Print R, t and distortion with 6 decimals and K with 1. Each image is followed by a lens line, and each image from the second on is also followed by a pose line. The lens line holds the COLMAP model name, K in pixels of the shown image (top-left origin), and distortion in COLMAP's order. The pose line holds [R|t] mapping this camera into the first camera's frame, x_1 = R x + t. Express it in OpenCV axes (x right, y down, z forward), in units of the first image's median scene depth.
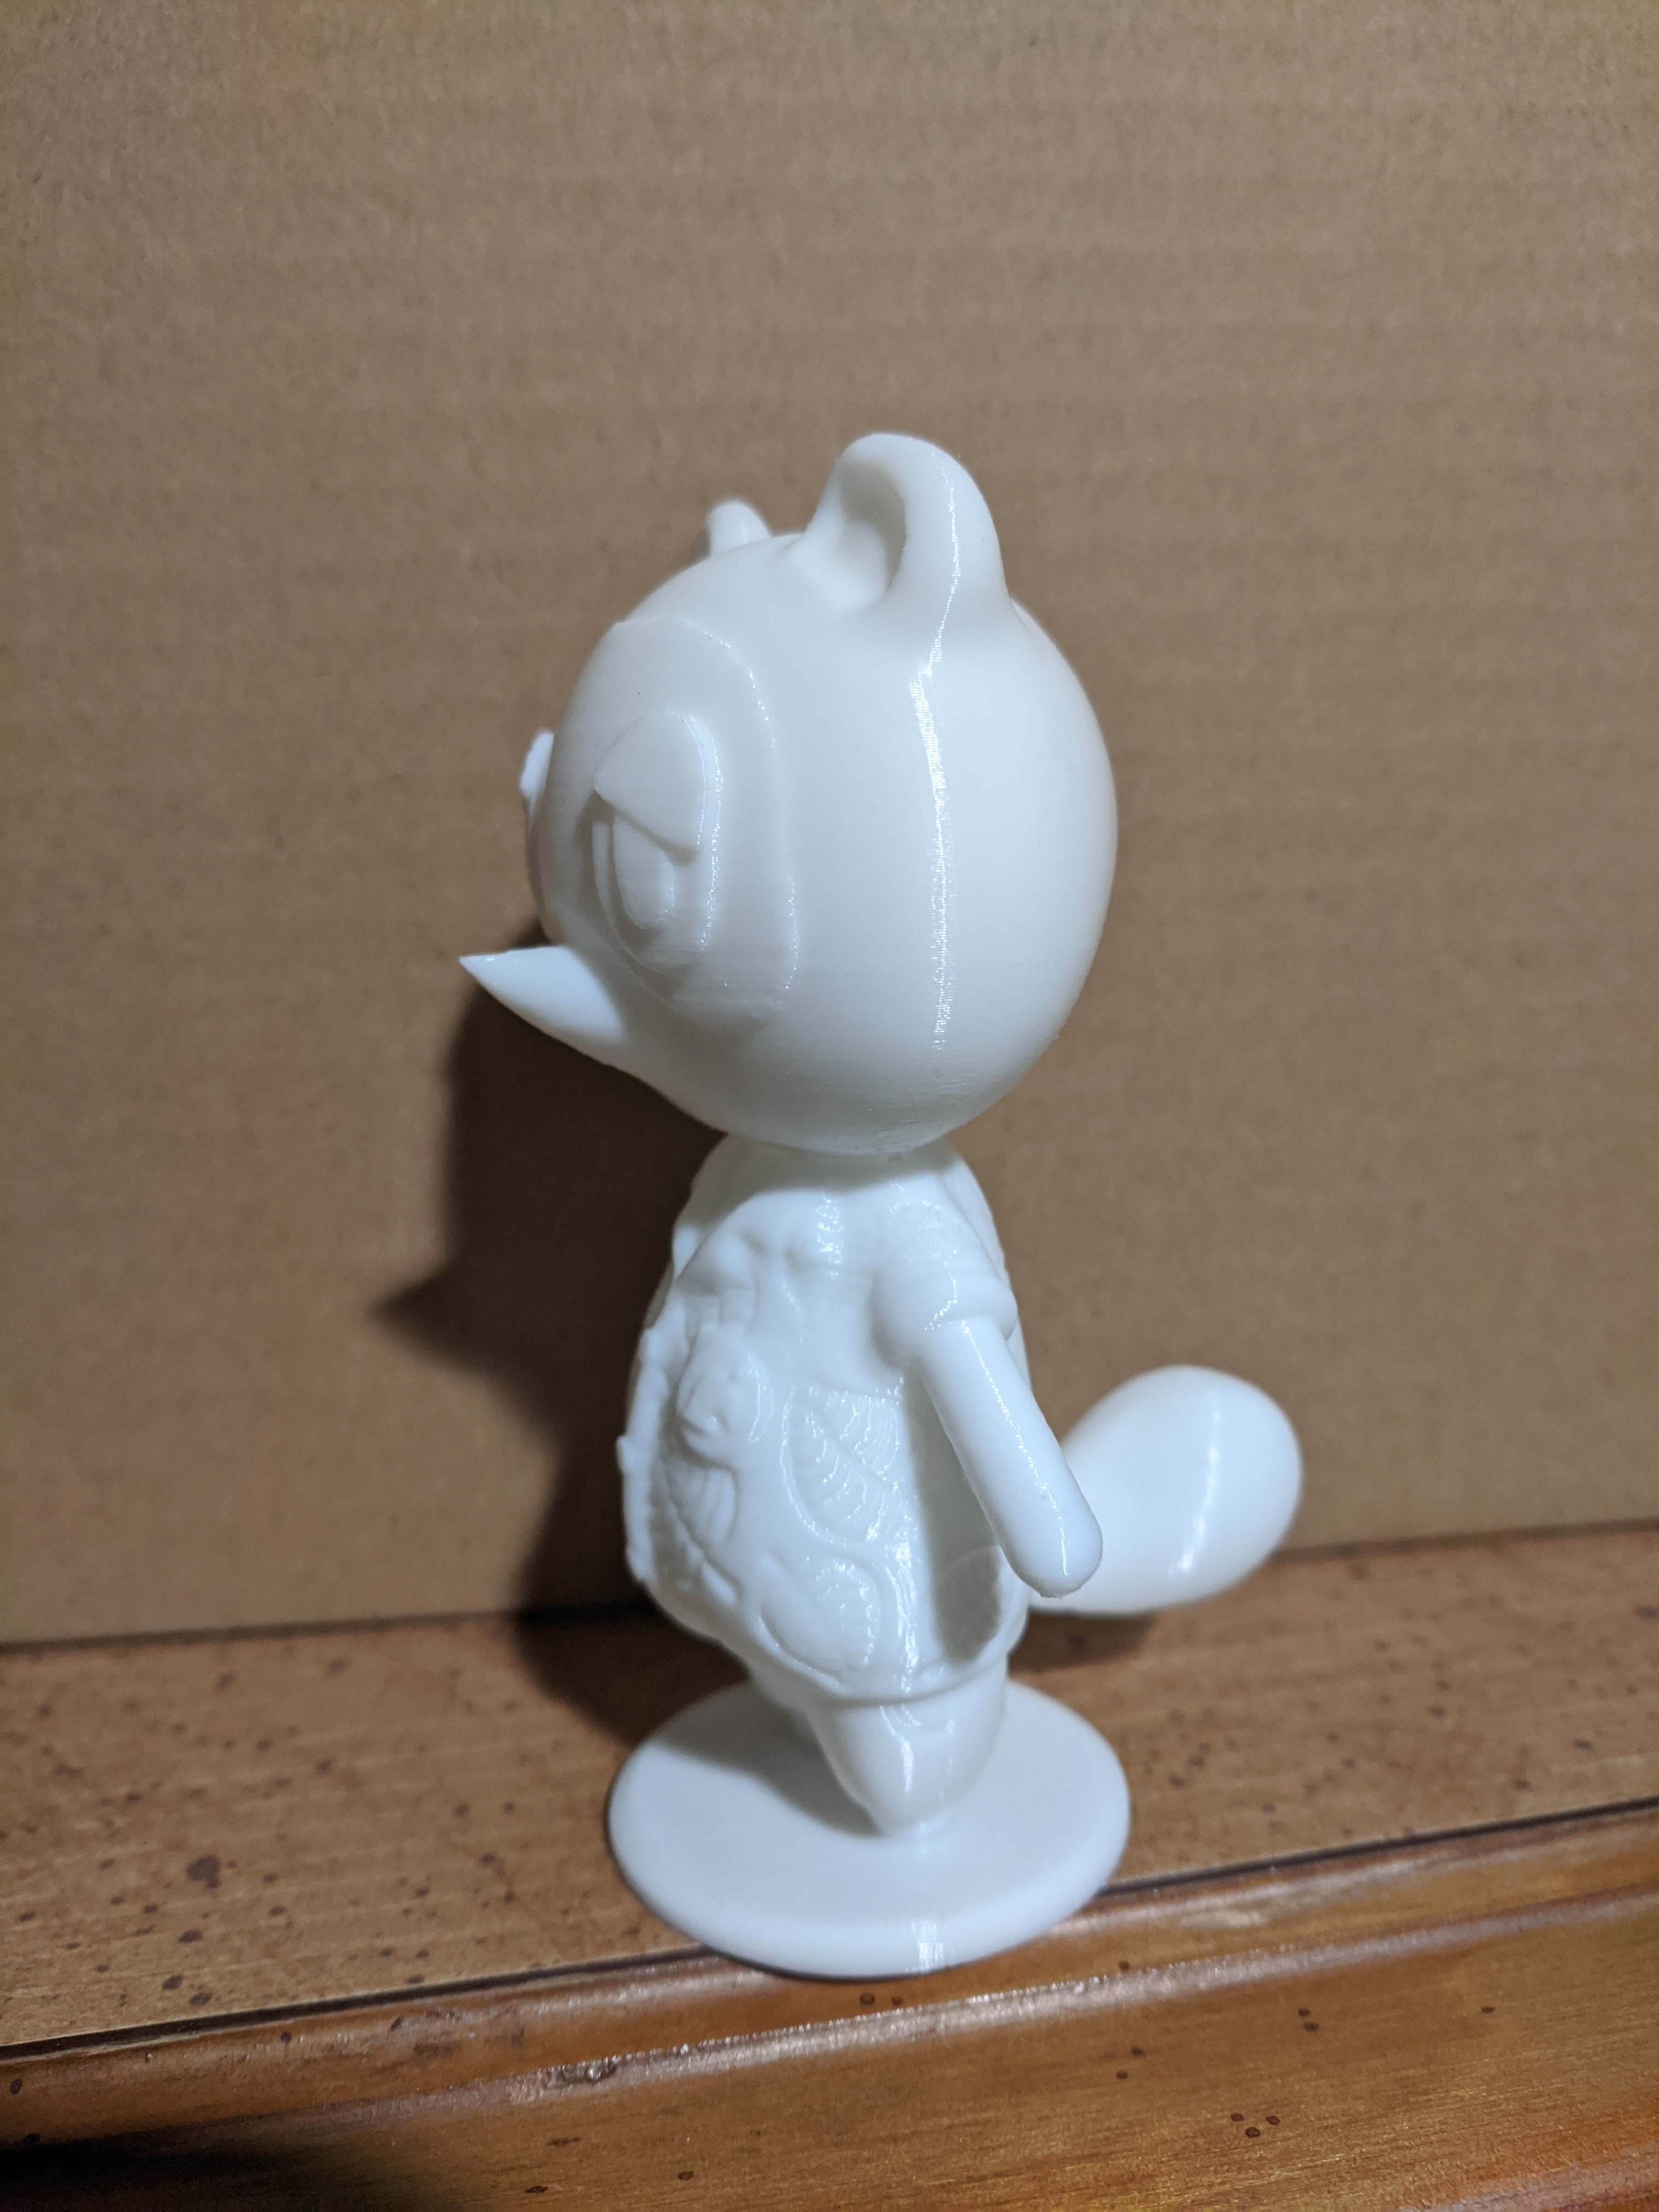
lens RADIAL K [[1785.3, 0, 833.8], [0, 1785.3, 1100.3], [0, 0, 1]] dist [-0.069154, 0.055103]
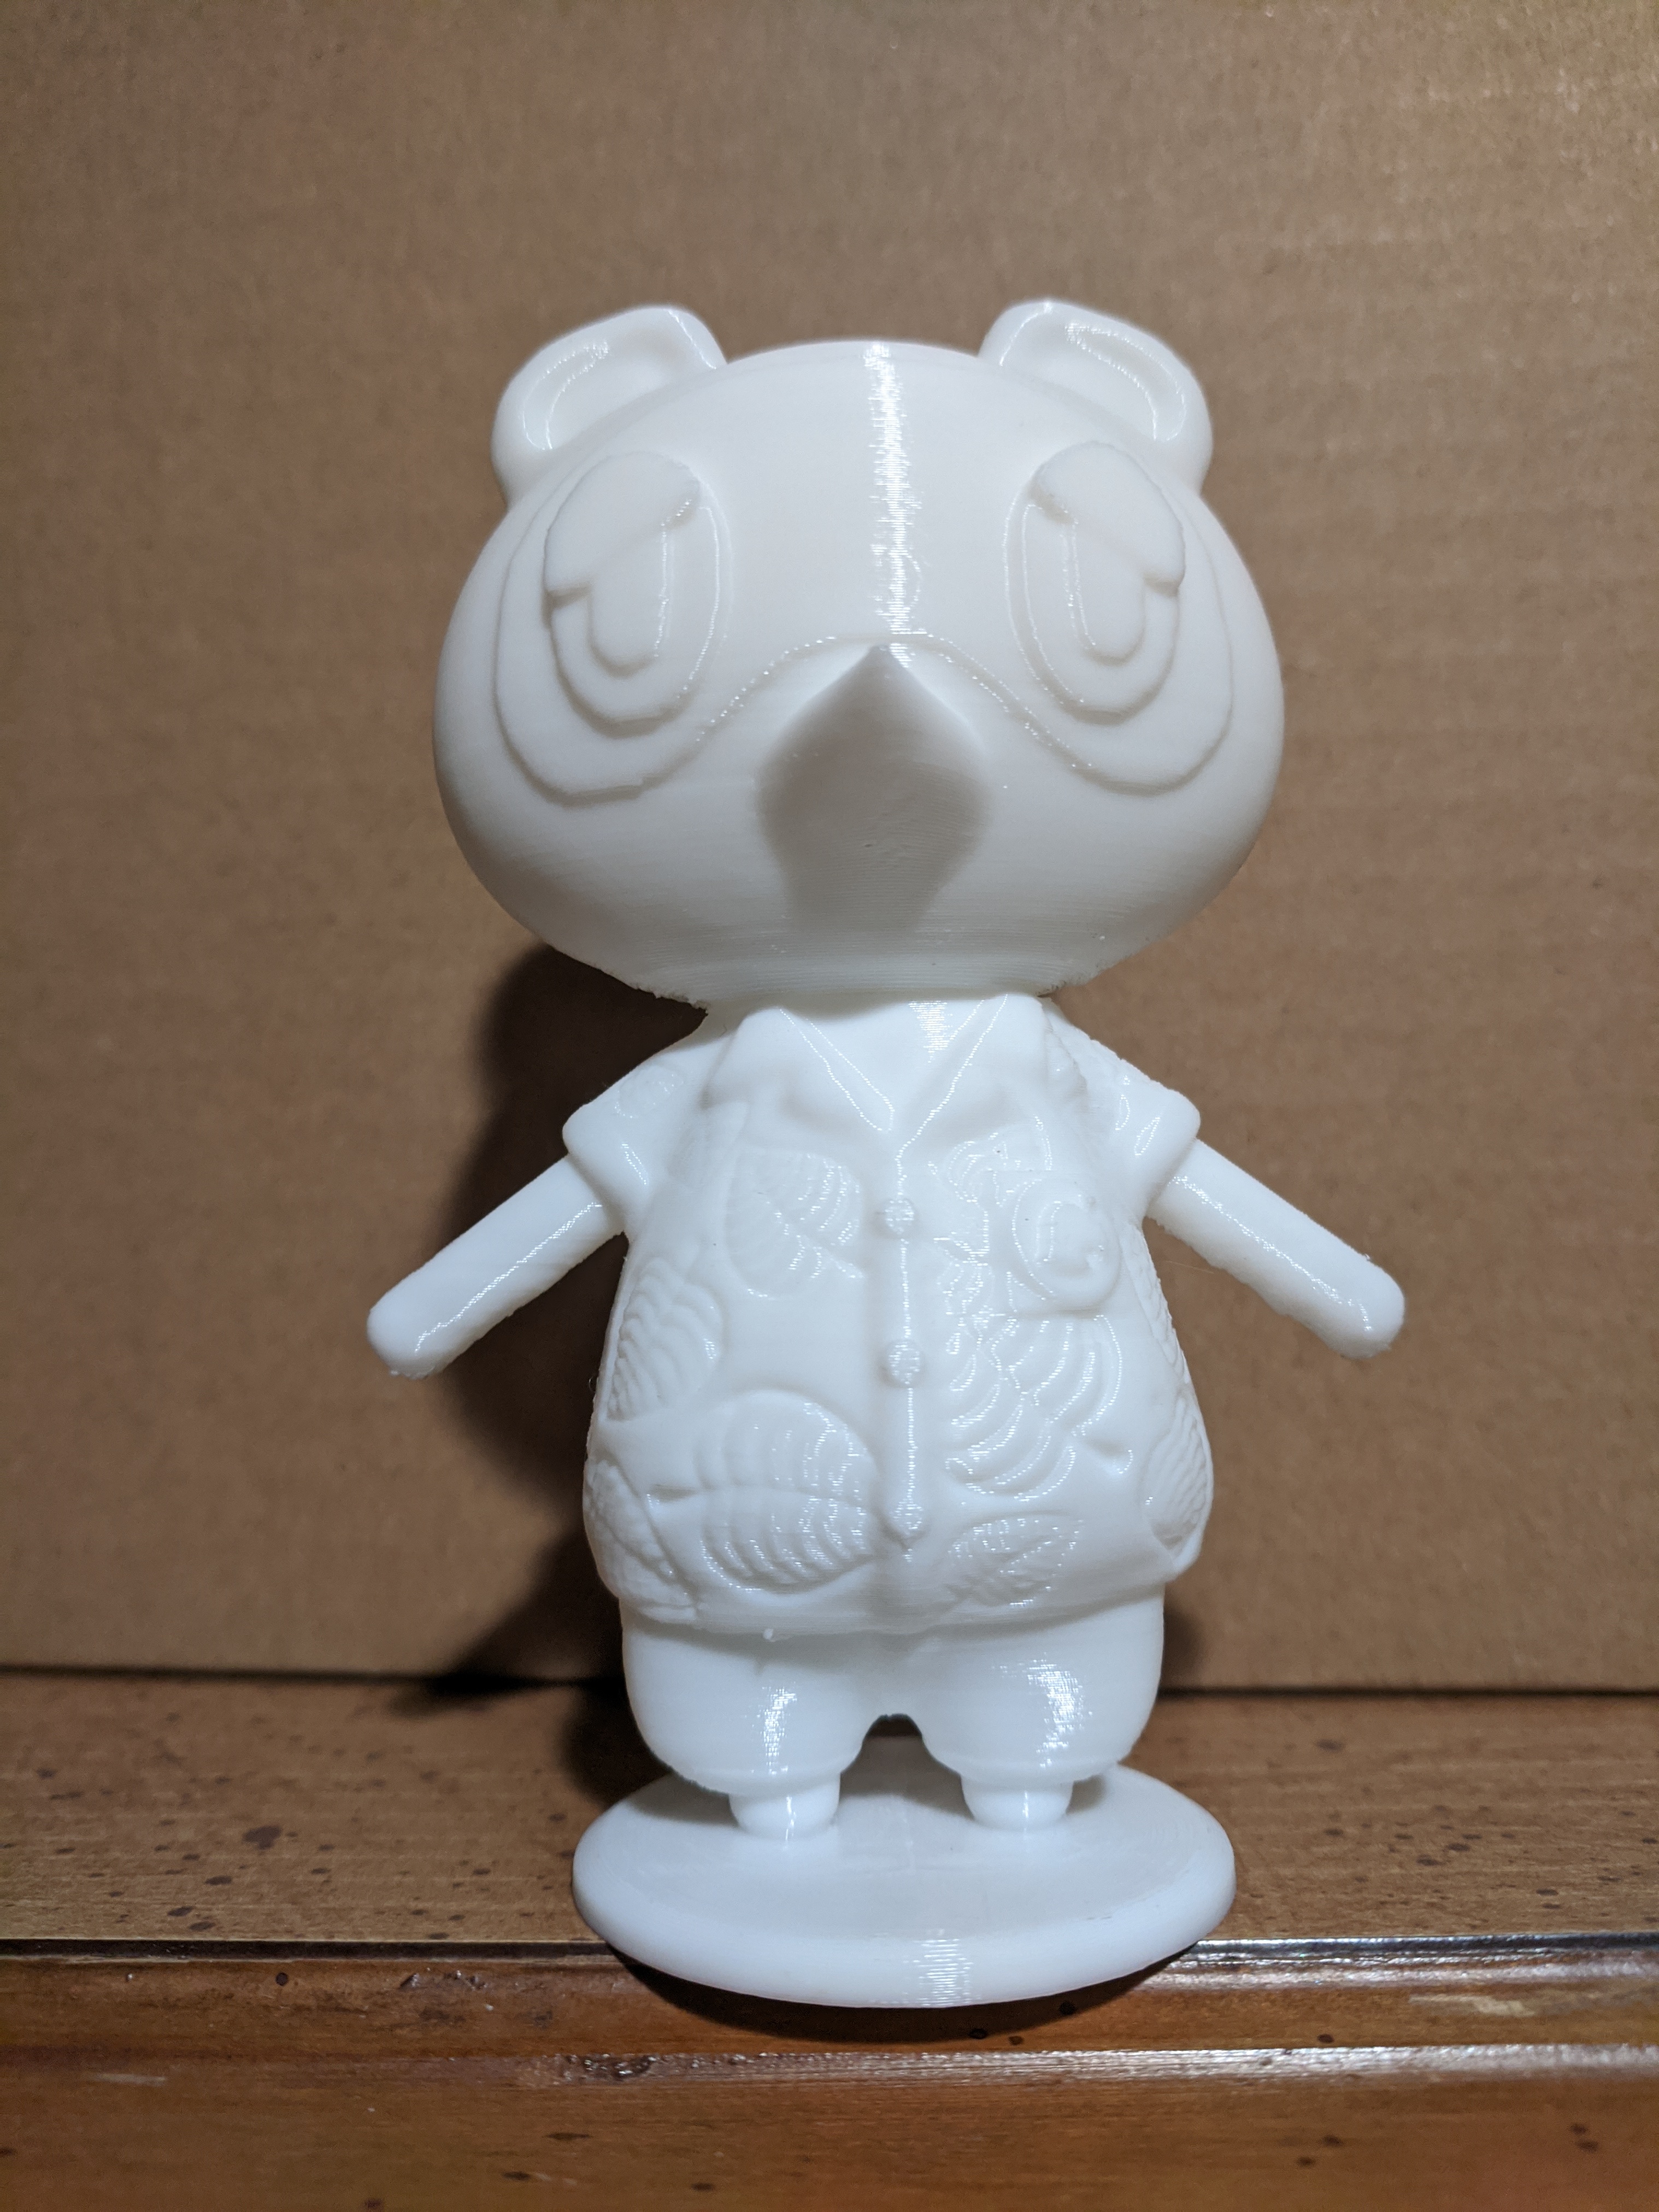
lens RADIAL K [[1785.3, 0, 827.2], [0, 1785.3, 1094.5], [0, 0, 1]] dist [-0.069154, 0.055103]
pose [[0.973558, 0.000502, -0.228440, 0.124786], [-0.055393, 0.970672, -0.233939, 0.278687], [0.221623, 0.240407, 0.945033, 0.143400]]
